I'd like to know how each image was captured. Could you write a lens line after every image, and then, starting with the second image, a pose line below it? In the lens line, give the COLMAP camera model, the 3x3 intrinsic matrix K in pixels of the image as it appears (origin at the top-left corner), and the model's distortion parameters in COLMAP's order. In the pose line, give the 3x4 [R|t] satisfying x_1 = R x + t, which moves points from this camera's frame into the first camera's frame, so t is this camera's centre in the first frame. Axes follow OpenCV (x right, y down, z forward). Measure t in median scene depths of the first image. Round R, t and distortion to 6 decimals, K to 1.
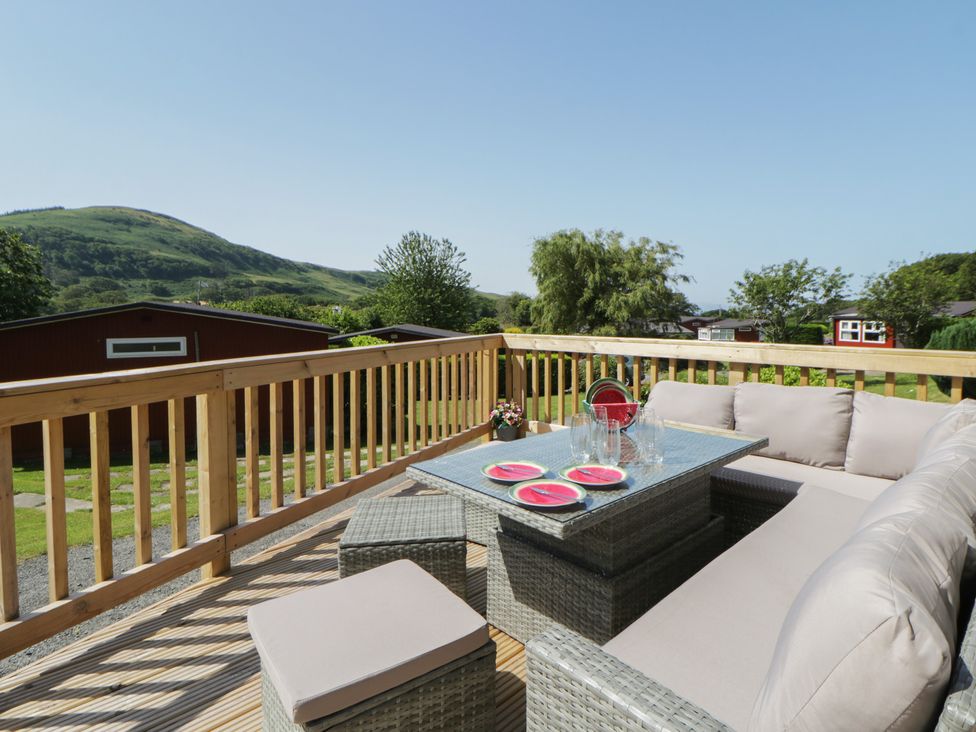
lens RADIAL K [[544.9, 0, 517.0], [0, 544.9, 319.3], [0, 0, 1]] dist [0.003214, -0.012460]
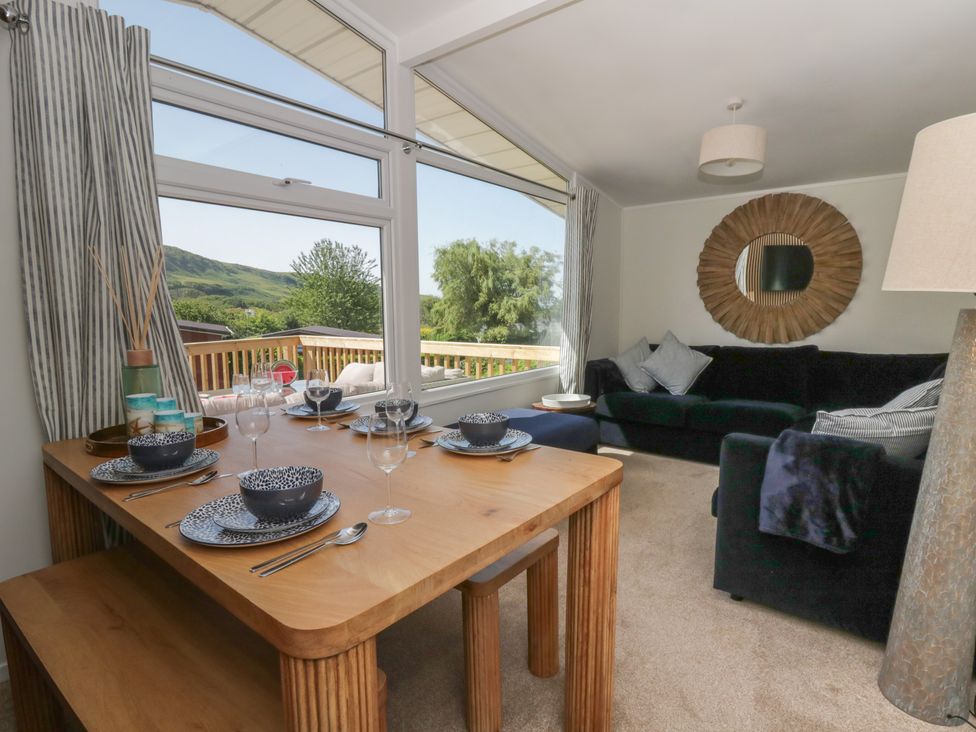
lens RADIAL K [[517.6, 0, 497.1], [0, 517.6, 365.3], [0, 0, 1]] dist [-0.005683, -0.007572]
pose [[0.995742, -0.010656, 0.091562, 0.101743], [0.002546, 0.996096, 0.088241, -0.004336], [-0.092145, -0.087632, 0.991882, -0.127040]]
